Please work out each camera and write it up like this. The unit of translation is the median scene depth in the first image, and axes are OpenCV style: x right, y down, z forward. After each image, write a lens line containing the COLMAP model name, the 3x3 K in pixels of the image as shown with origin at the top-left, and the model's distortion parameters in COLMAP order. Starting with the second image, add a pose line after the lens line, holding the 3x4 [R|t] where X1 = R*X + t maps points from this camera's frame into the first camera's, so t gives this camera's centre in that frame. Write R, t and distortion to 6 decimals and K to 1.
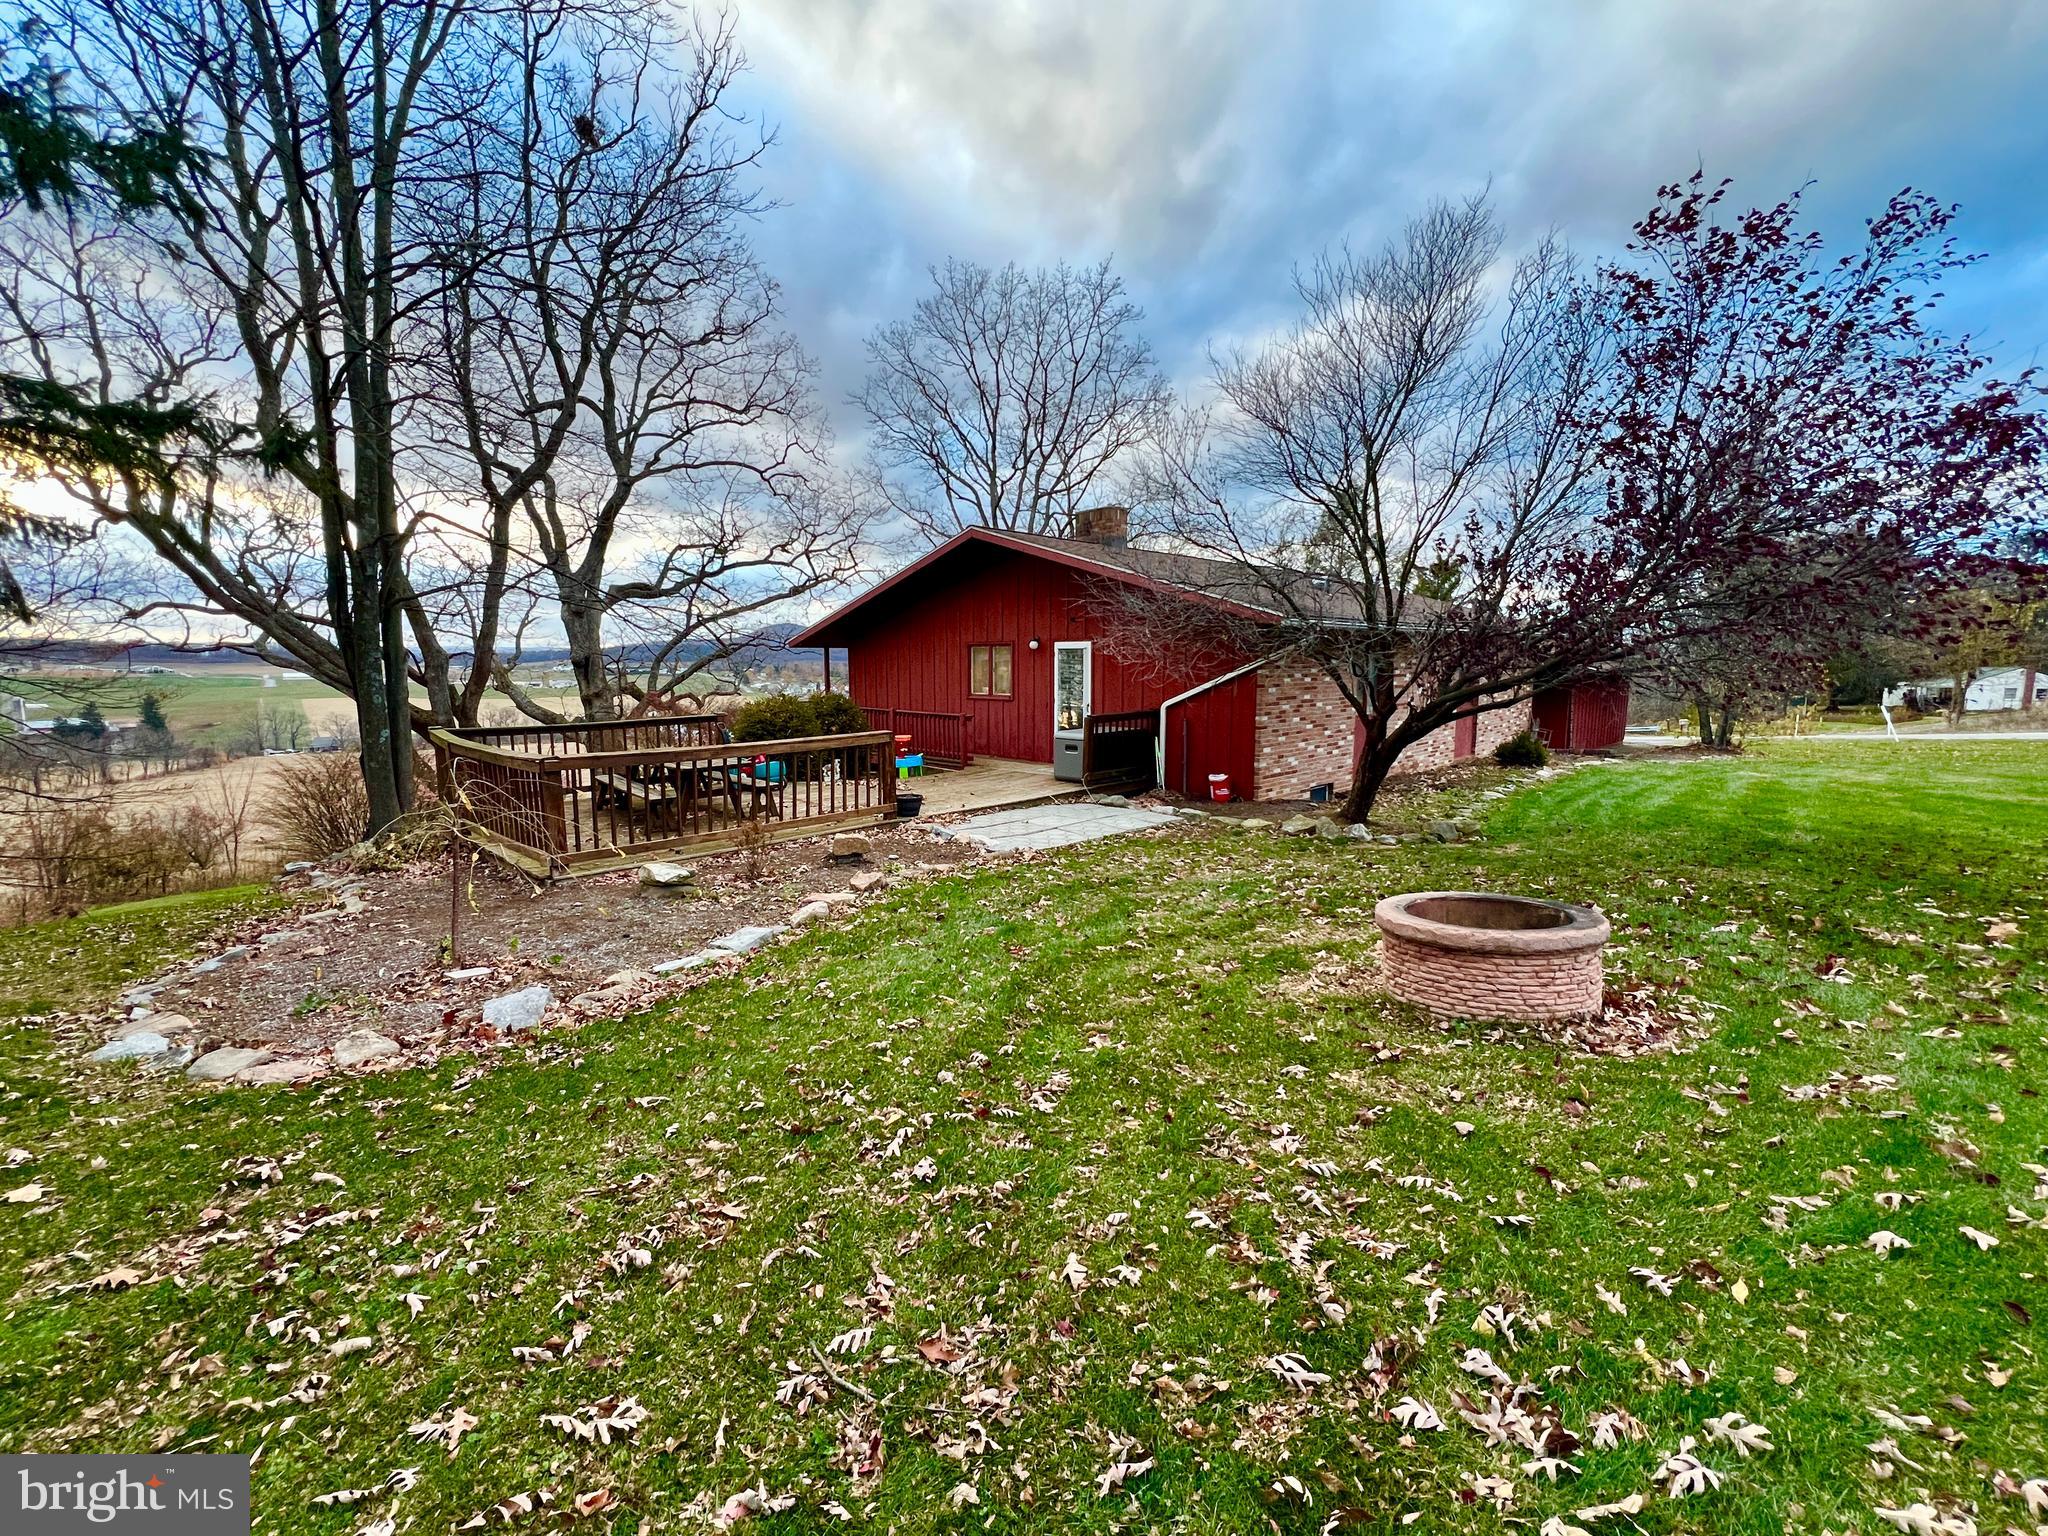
lens RADIAL K [[835.9, 0, 1042.2], [0, 835.9, 795.4], [0, 0, 1]] dist [-0.036331, 0.000354]
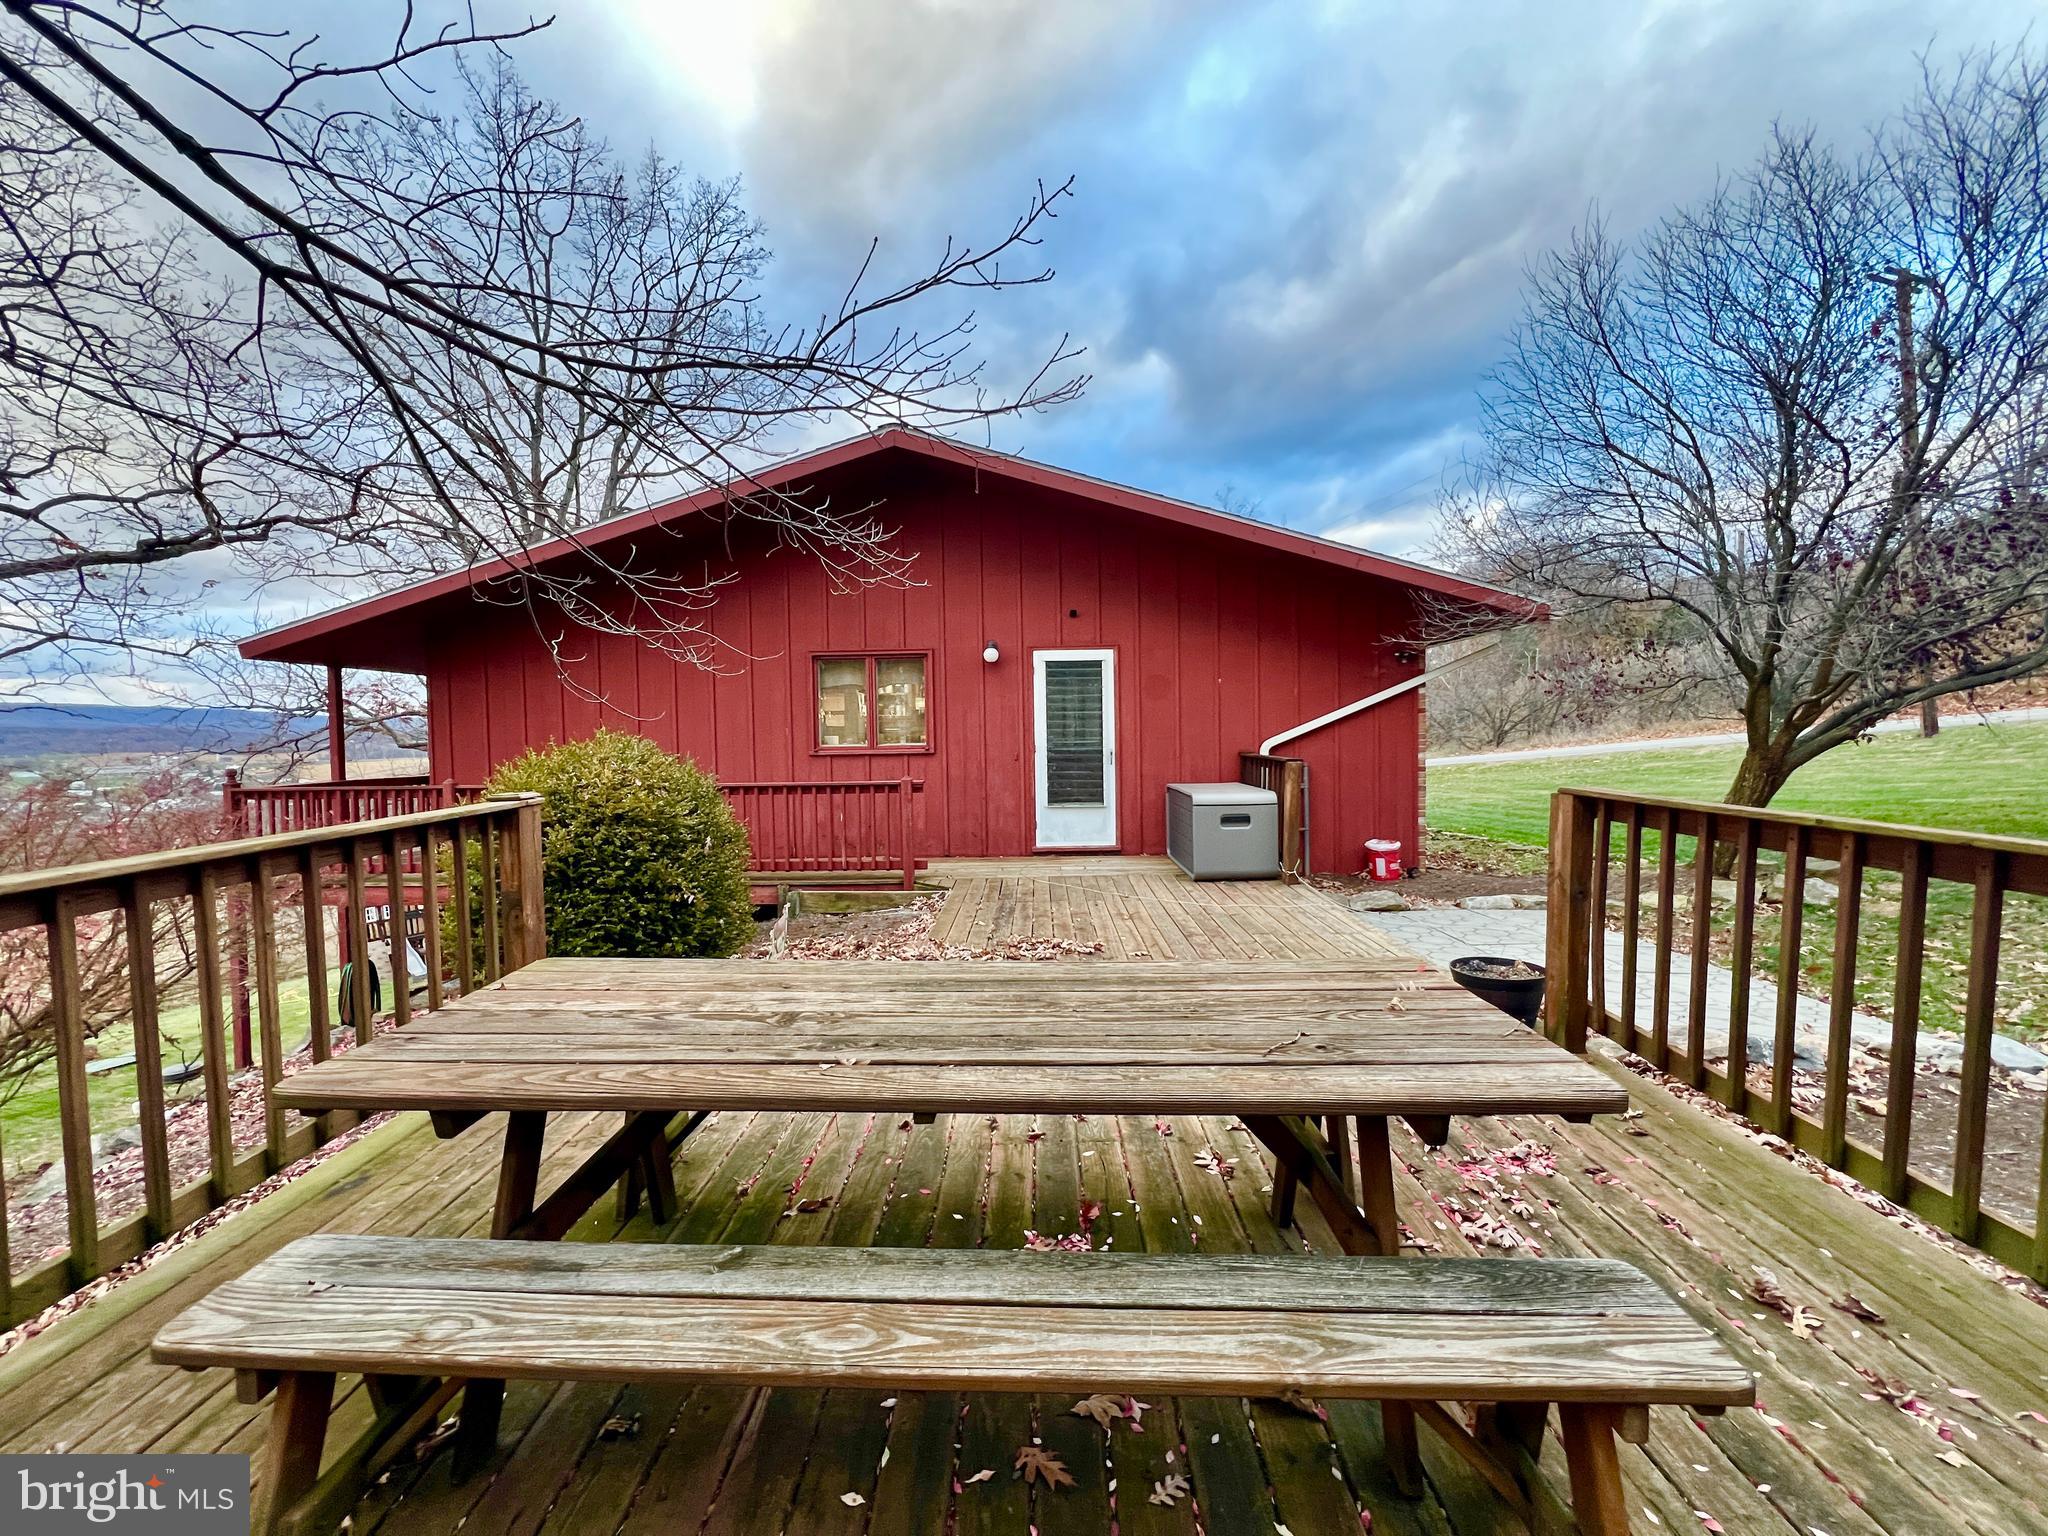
lens RADIAL K [[815.4, 0, 1024.0], [0, 815.4, 768.0], [0, 0, 1]] dist [0.001426, -0.000017]
pose [[0.742052, -0.044945, 0.668834, -0.399229], [0.127489, 0.989001, -0.074985, -0.062081], [-0.658107, 0.140912, 0.739621, 0.616864]]
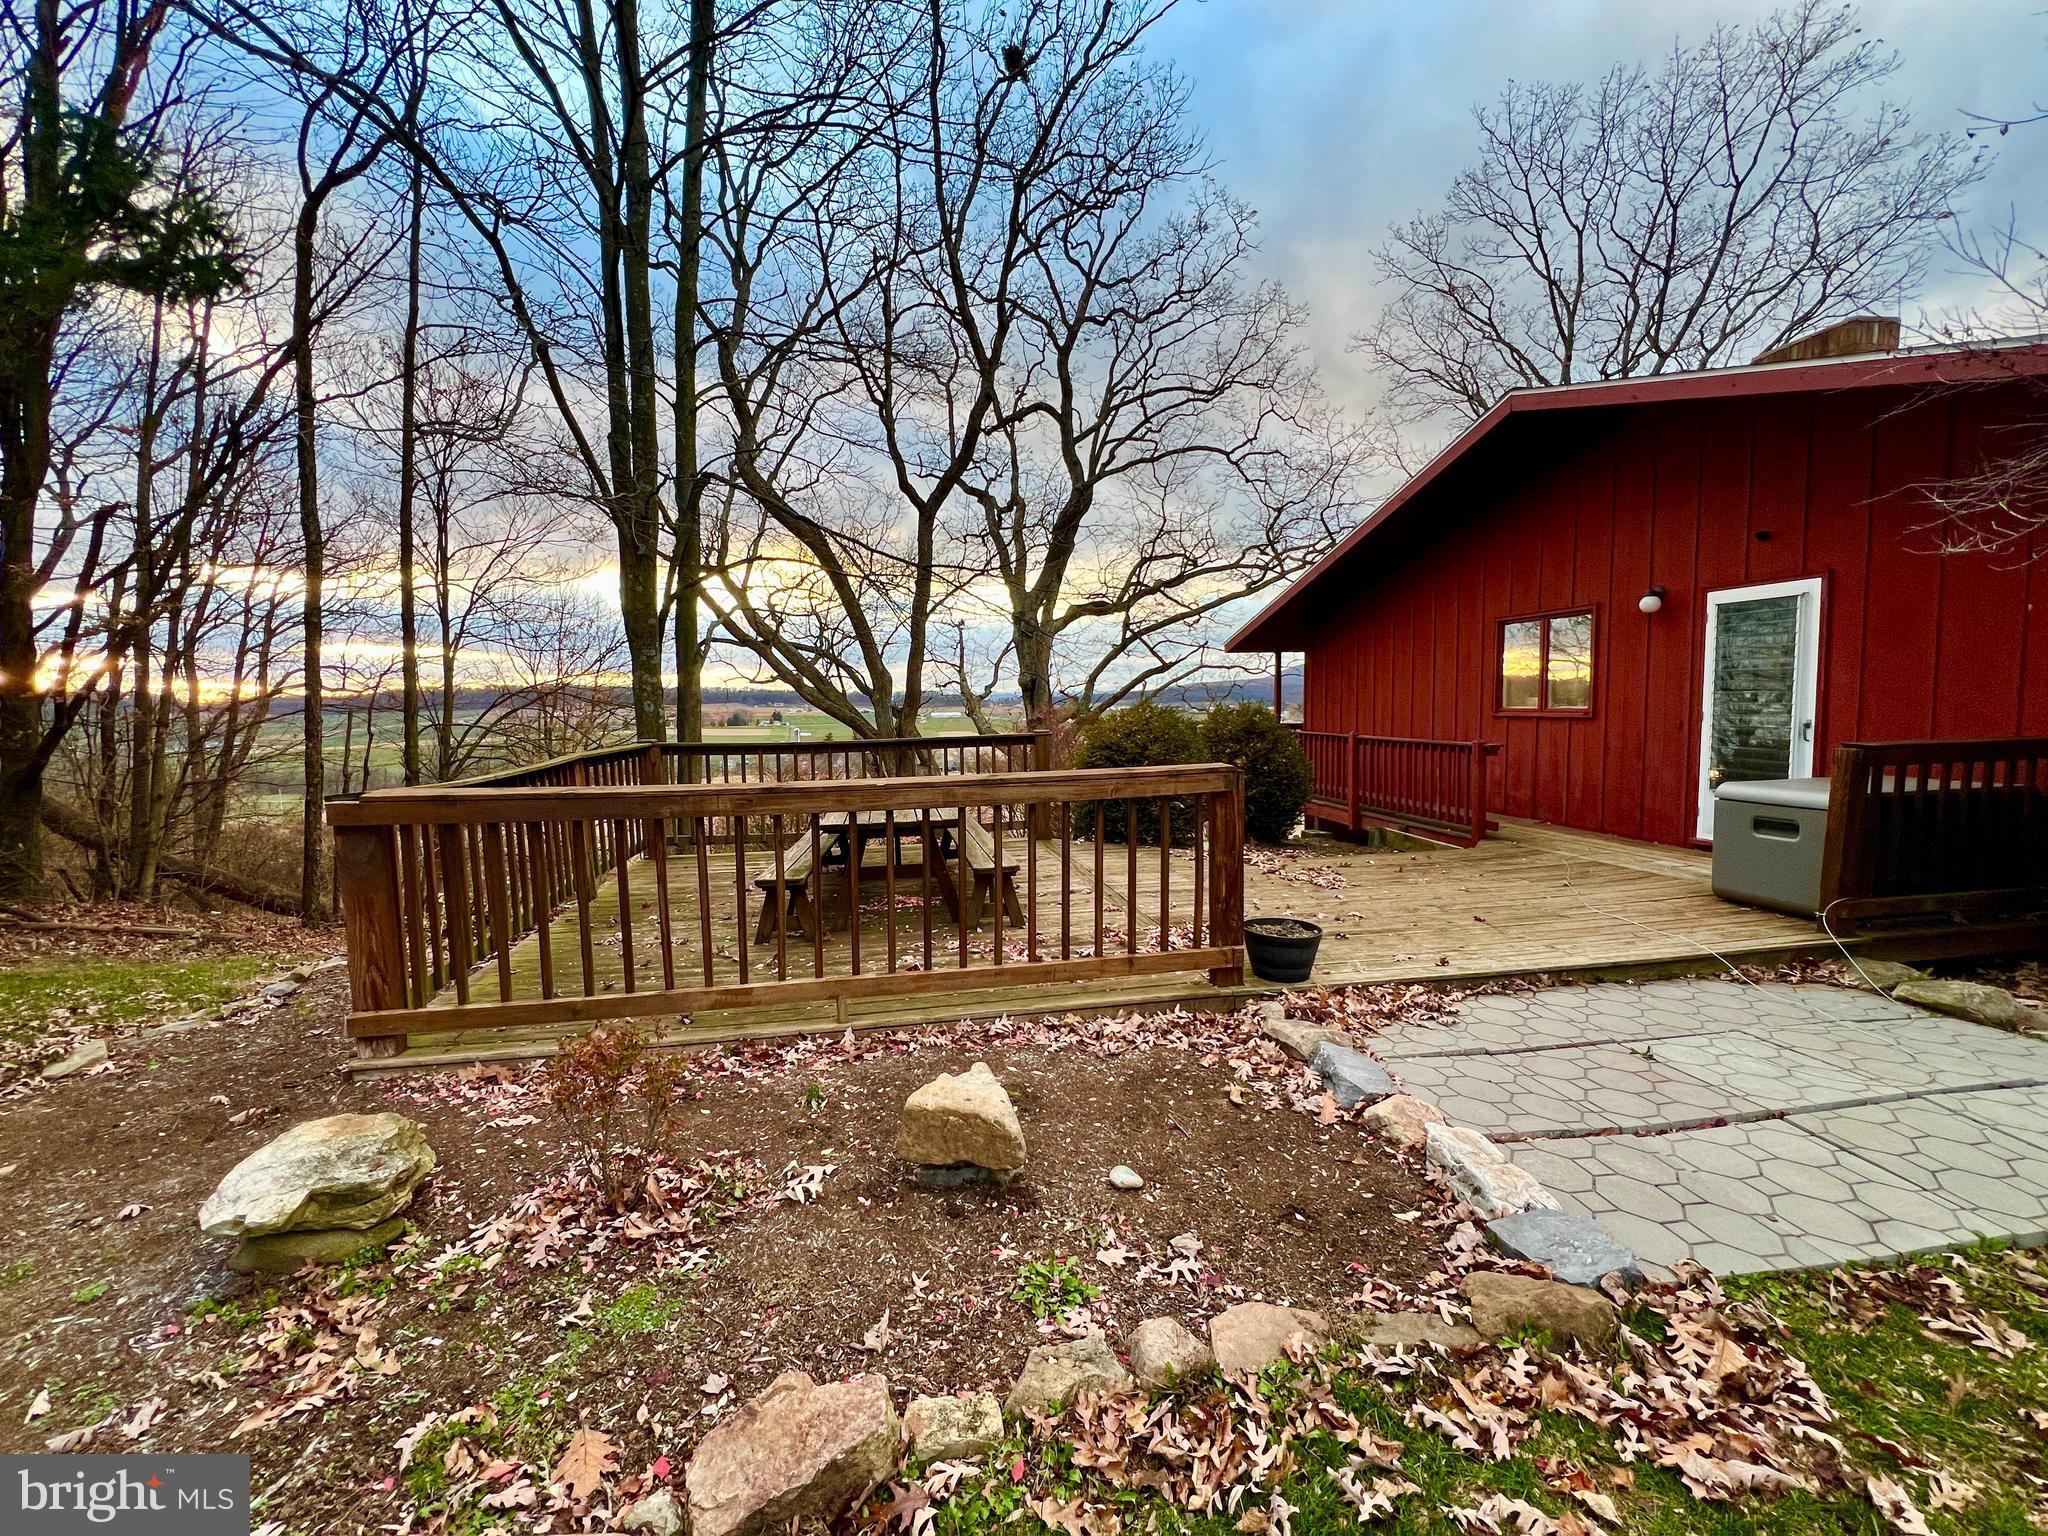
lens RADIAL K [[815.4, 0, 1024.0], [0, 815.4, 768.0], [0, 0, 1]] dist [0.001426, -0.000017]
pose [[0.806239, 0.030486, -0.590804, -0.022241], [-0.077070, 0.995573, -0.053800, -0.032548], [0.586549, 0.088909, 0.805019, 0.432756]]
